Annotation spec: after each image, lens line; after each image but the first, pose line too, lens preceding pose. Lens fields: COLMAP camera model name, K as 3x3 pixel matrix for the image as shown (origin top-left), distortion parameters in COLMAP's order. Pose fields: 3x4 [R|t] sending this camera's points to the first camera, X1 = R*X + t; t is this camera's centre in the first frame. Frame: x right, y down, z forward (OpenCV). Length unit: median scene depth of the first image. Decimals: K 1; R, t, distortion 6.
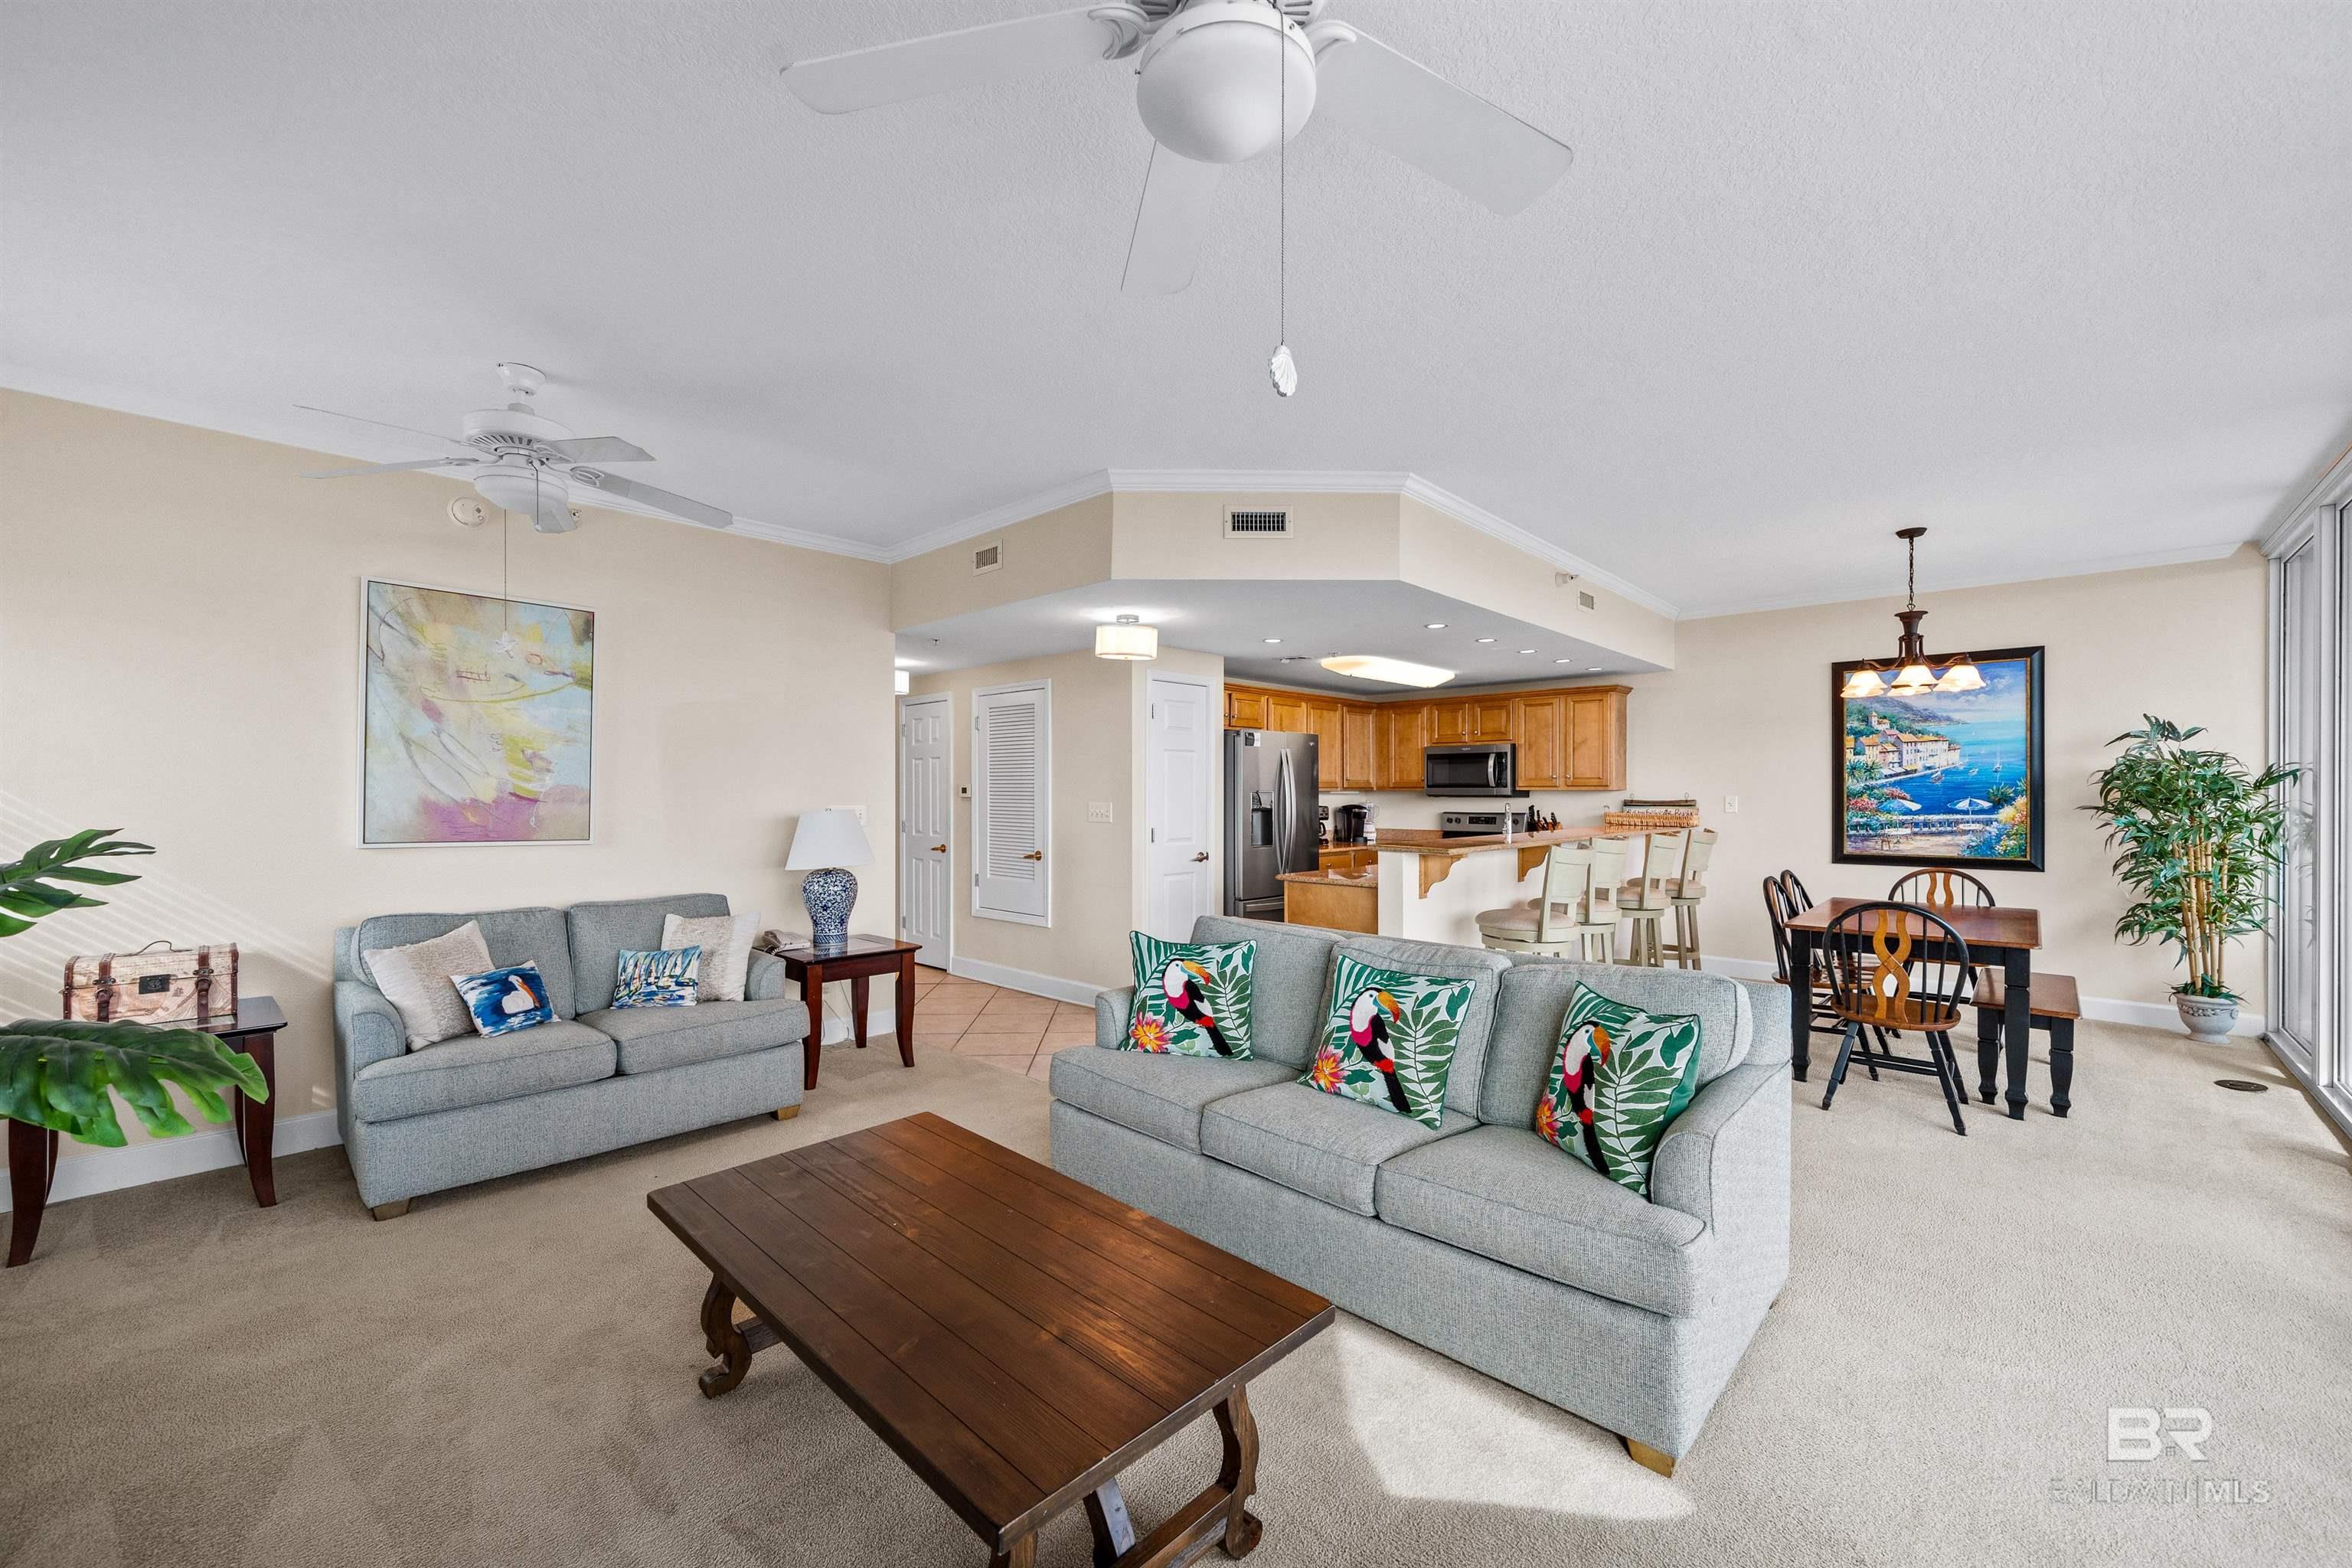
lens RADIAL K [[931.8, 0, 1184.0], [0, 931.8, 793.5], [0, 0, 1]] dist [-0.001669, -0.000075]
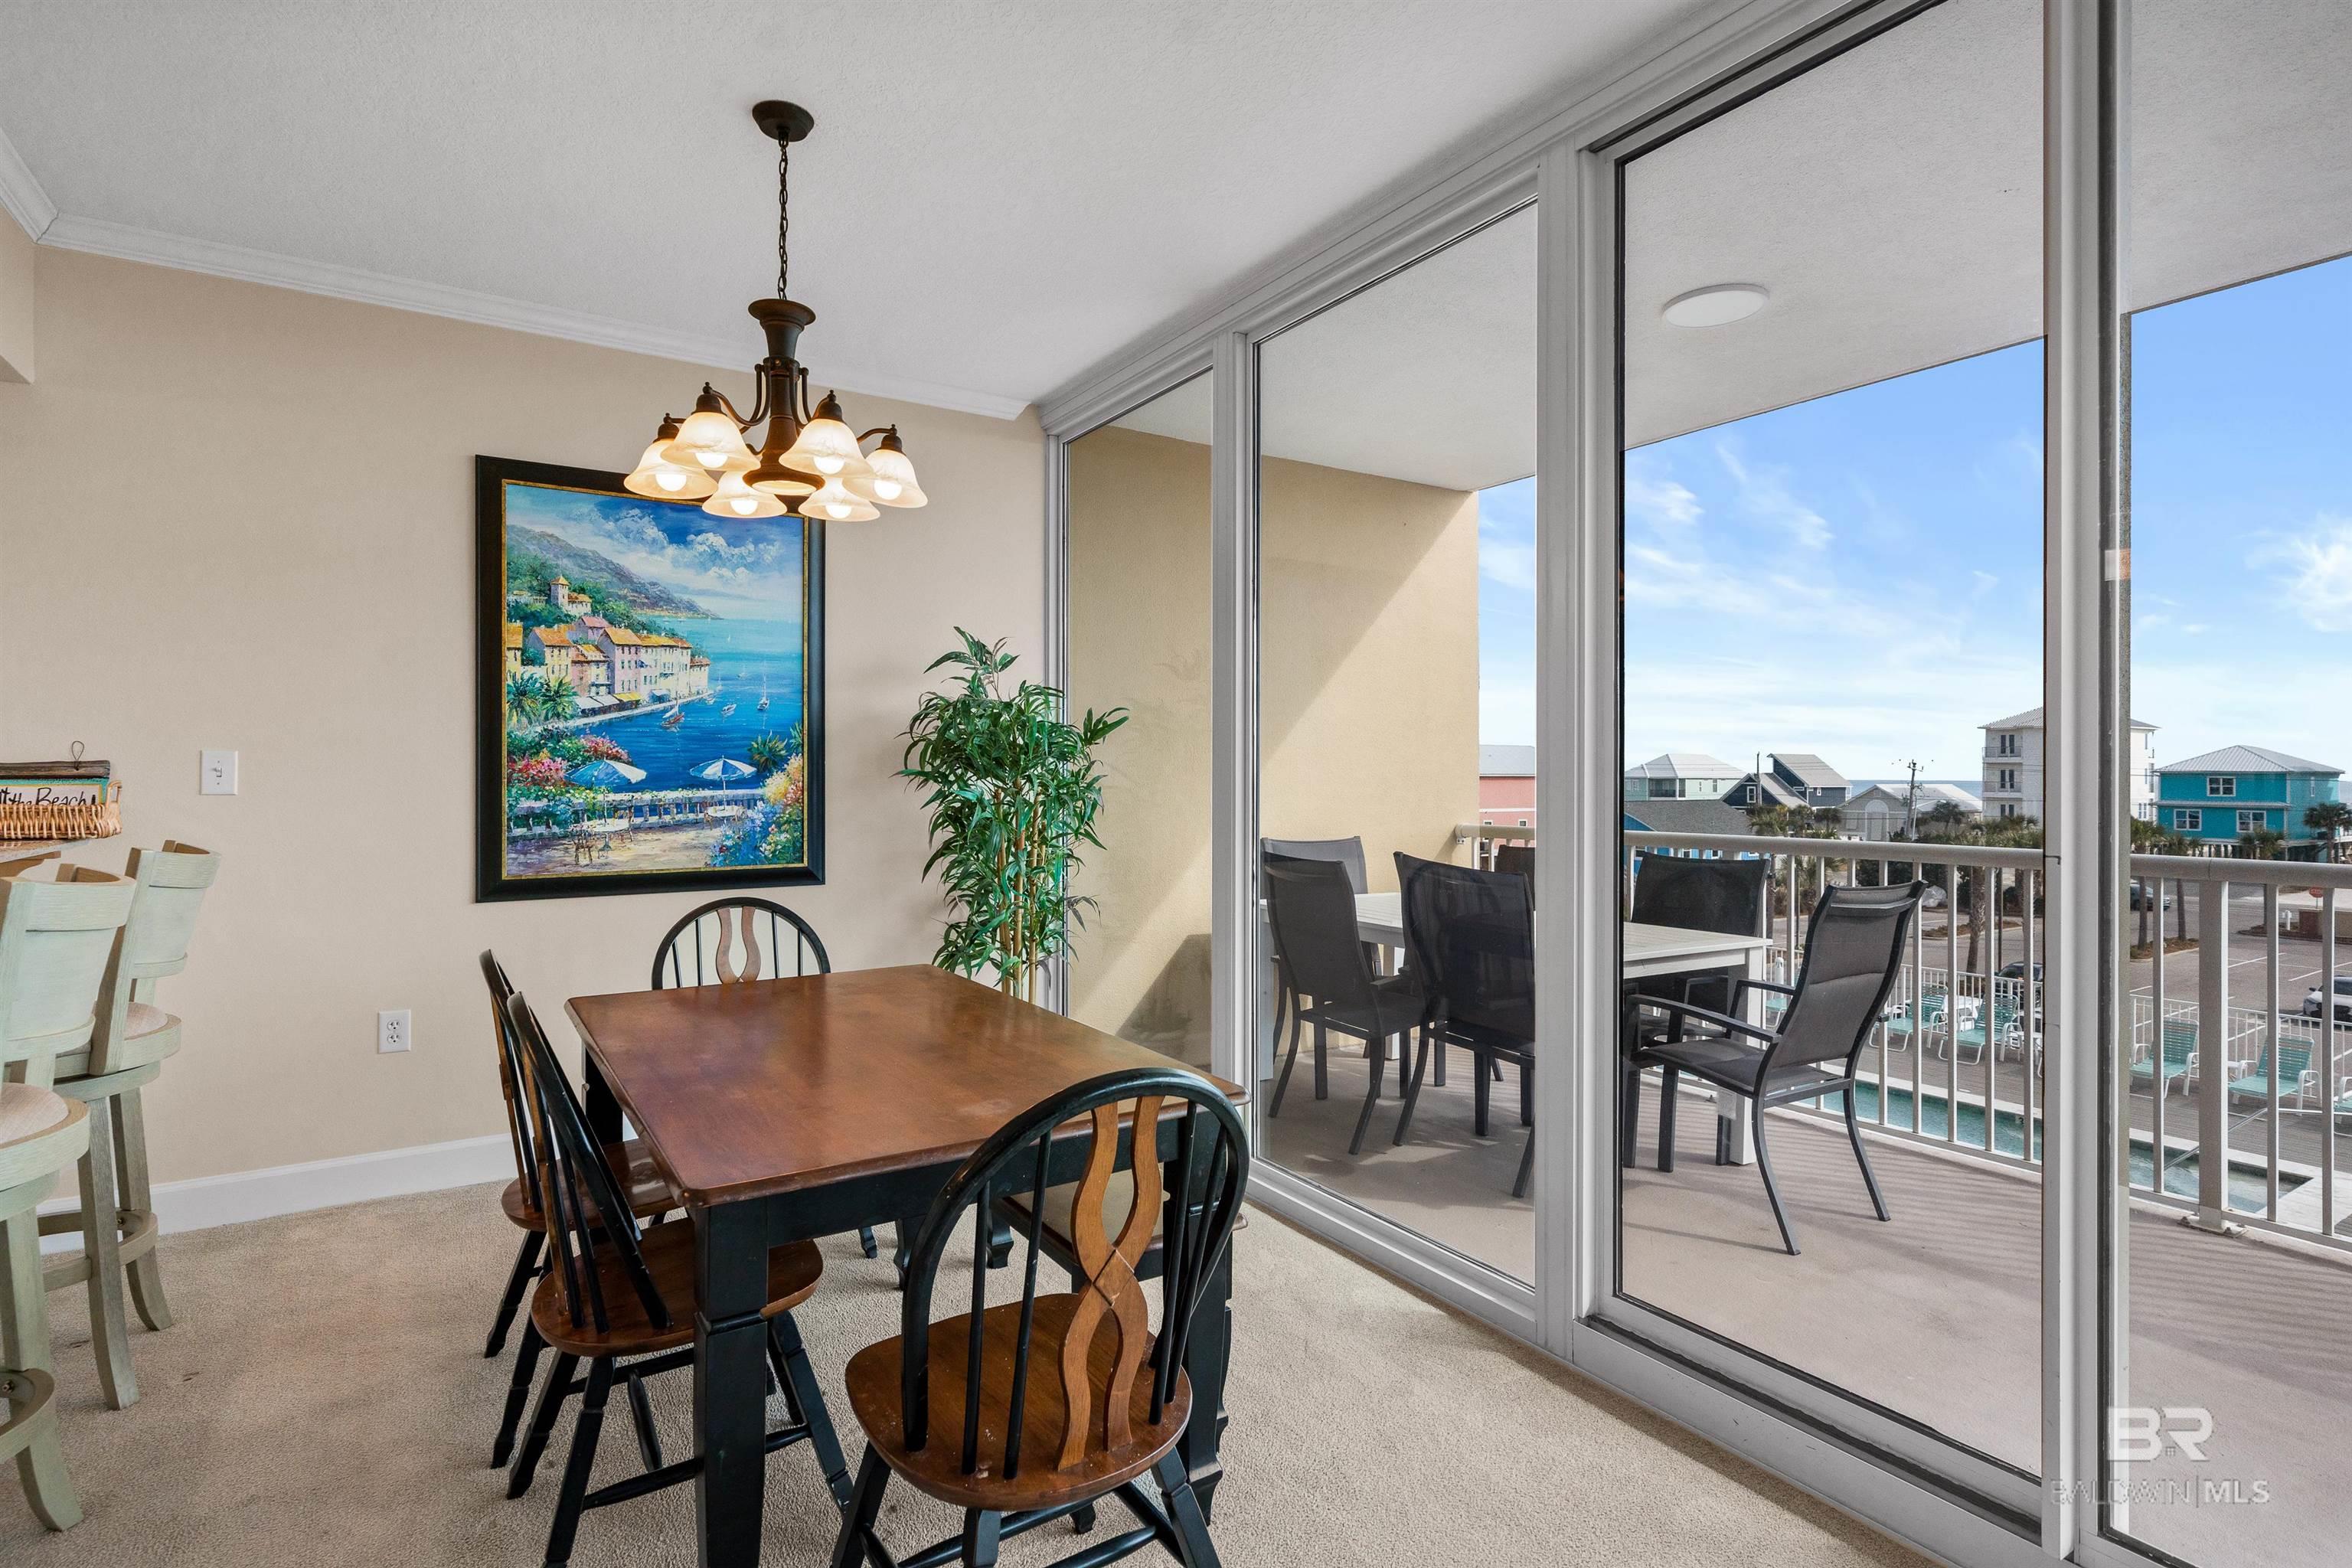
lens RADIAL K [[1157.0, 0, 1168.5], [0, 1157.0, 773.5], [0, 0, 1]] dist [-0.001850, 0.001188]
pose [[0.256082, 0.001407, 0.966654, 0.262996], [-0.000337, 0.999999, -0.001367, 0.014603], [-0.966655, 0.000024, 0.256082, 0.578352]]
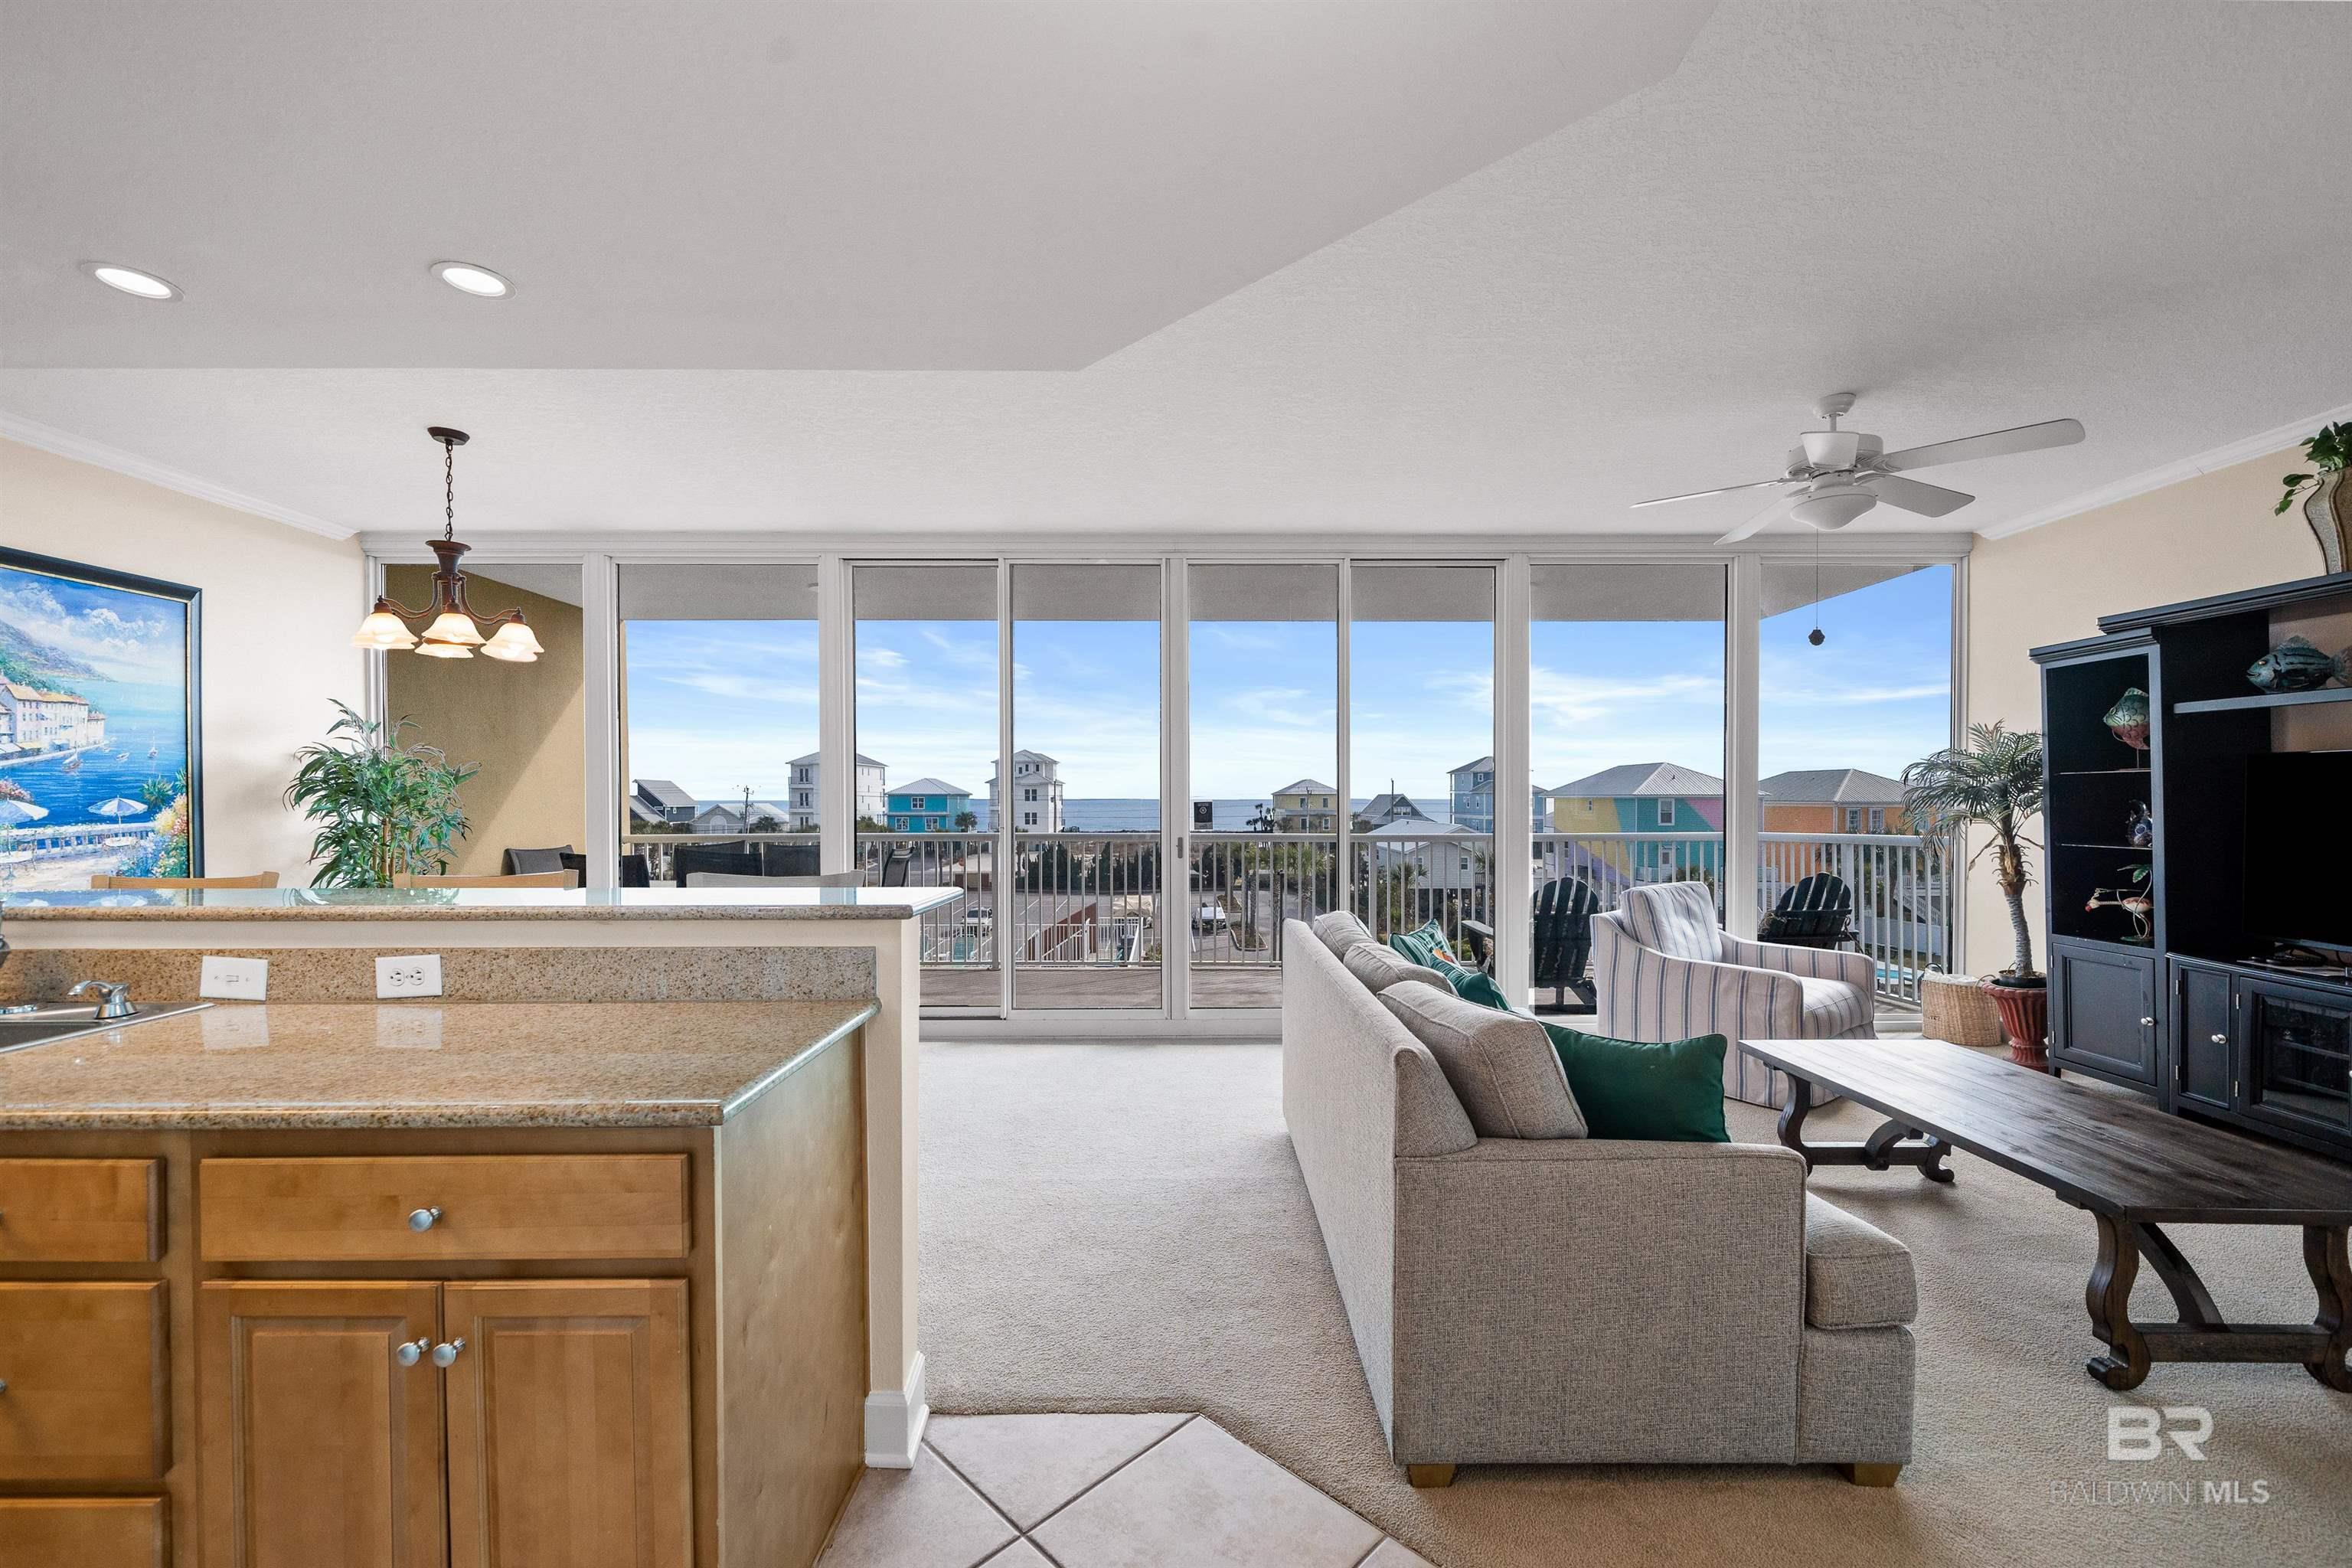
lens RADIAL K [[931.8, 0, 1179.2], [0, 931.8, 806.9], [0, 0, 1]] dist [-0.001669, -0.000075]
pose [[-0.686370, -0.006886, 0.727219, -0.130293], [0.003287, 0.999916, 0.012571, 0.005723], [-0.727245, 0.011018, -0.686290, 0.905019]]
